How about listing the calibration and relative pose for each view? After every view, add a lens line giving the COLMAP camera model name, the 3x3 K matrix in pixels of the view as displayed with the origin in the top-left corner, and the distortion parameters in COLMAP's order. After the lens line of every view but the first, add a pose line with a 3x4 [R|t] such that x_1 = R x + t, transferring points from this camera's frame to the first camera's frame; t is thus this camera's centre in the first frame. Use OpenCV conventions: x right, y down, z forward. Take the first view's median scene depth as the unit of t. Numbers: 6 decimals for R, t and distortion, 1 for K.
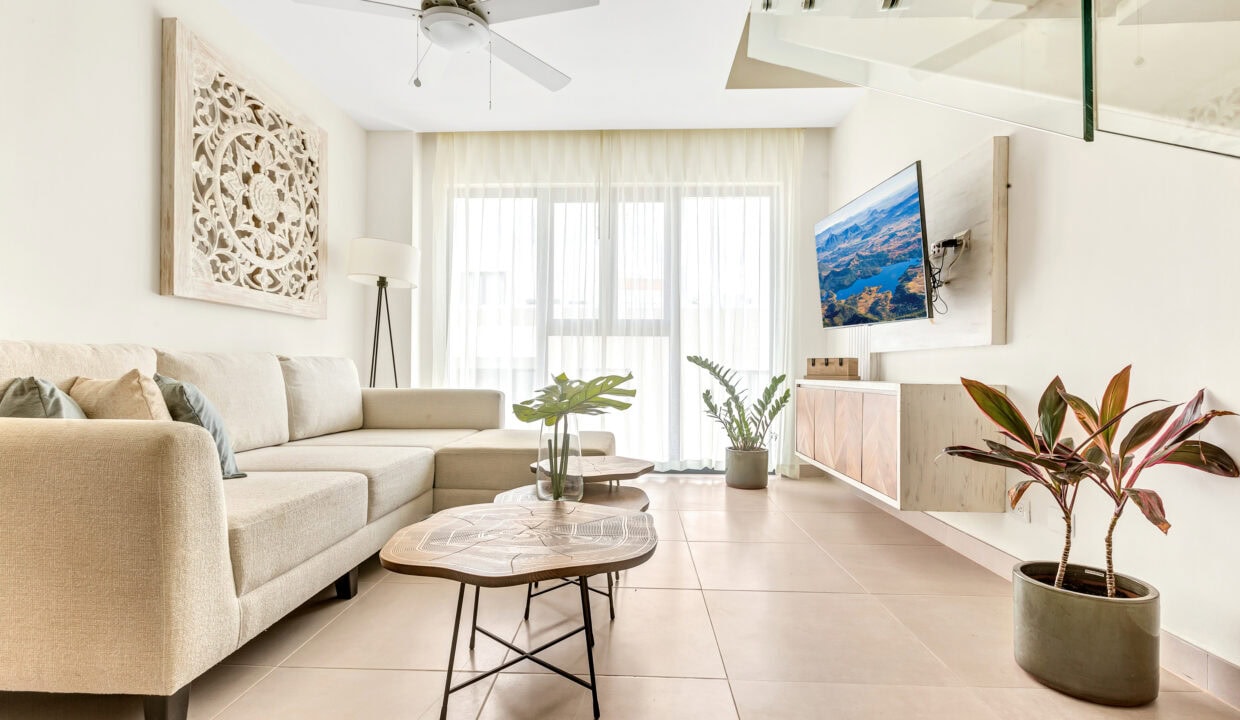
lens RADIAL K [[568.8, 0, 613.9], [0, 568.8, 365.7], [0, 0, 1]] dist [0.001112, 0.000570]
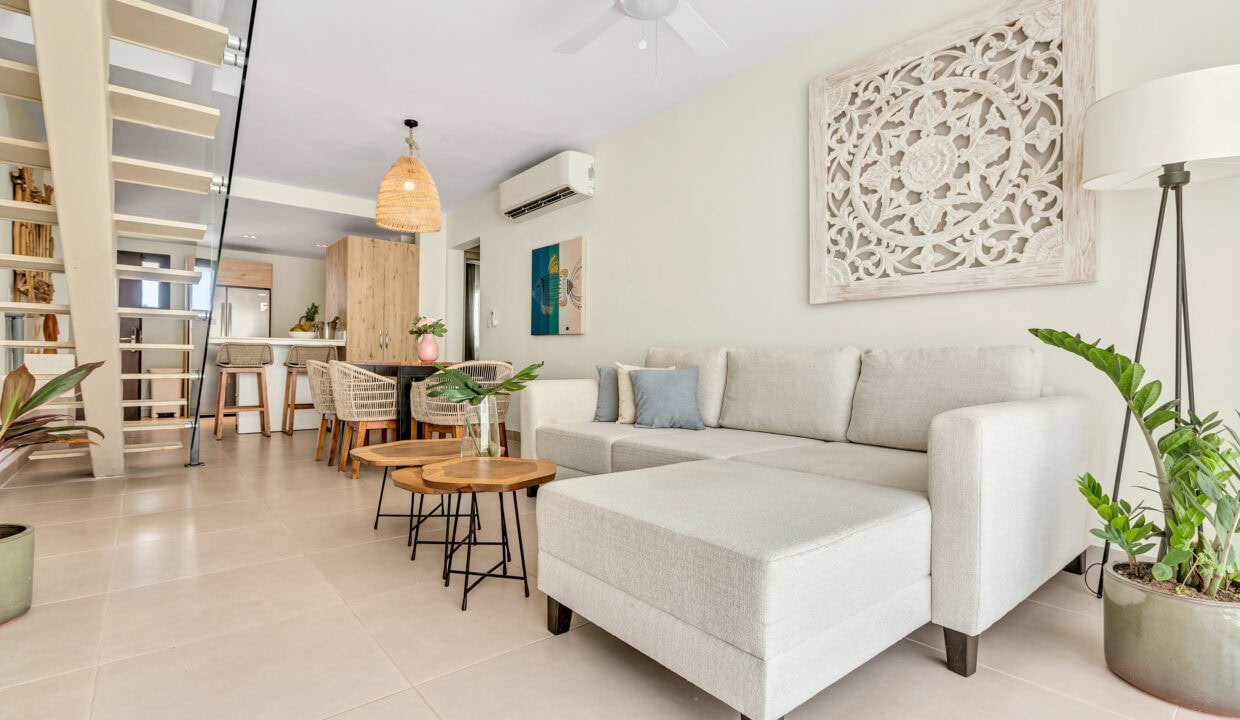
lens RADIAL K [[568.8, 0, 613.9], [0, 568.8, 365.7], [0, 0, 1]] dist [0.001112, 0.000570]
pose [[-0.746404, -0.012910, -0.665368, 0.309927], [-0.009498, 0.999917, -0.008747, 0.021392], [0.665425, -0.000209, -0.746465, 1.360259]]
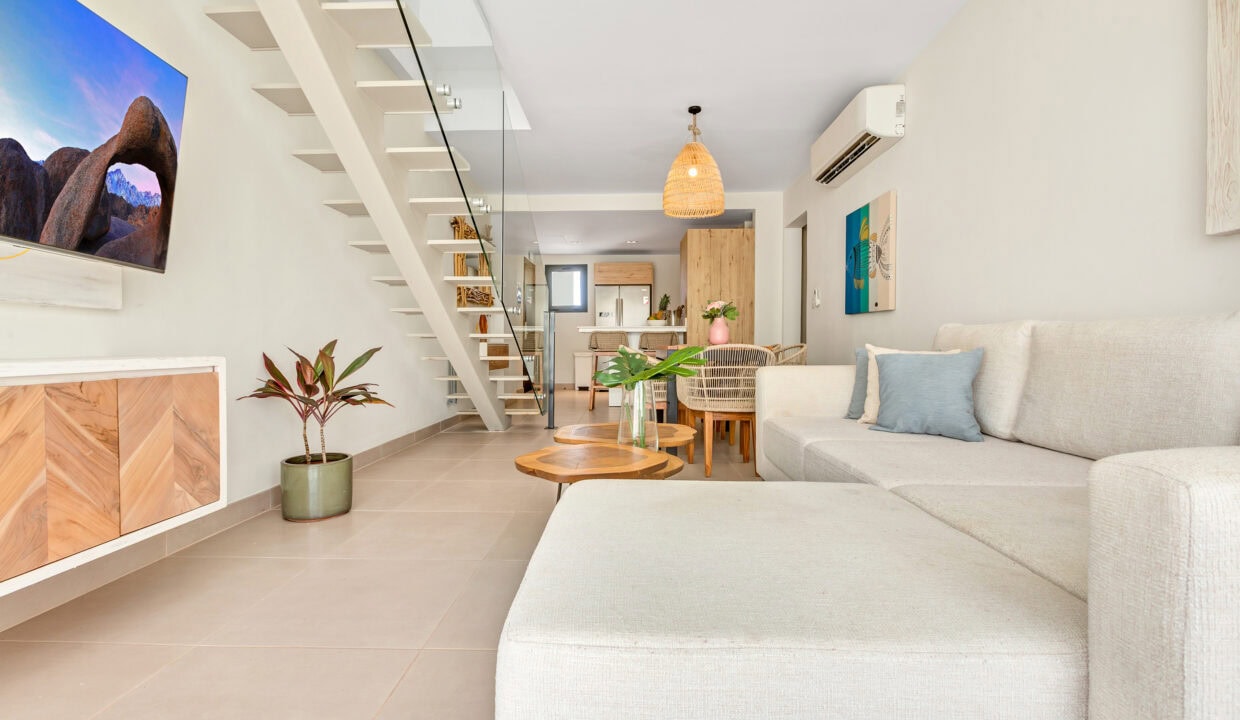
lens RADIAL K [[563.4, 0, 612.3], [0, 563.4, 359.8], [0, 0, 1]] dist [0.001305, 0.000455]
pose [[-0.999928, -0.009921, -0.006690, -0.040202], [-0.010028, 0.999820, 0.016115, 0.018358], [0.006529, 0.016181, -0.999848, 1.393428]]
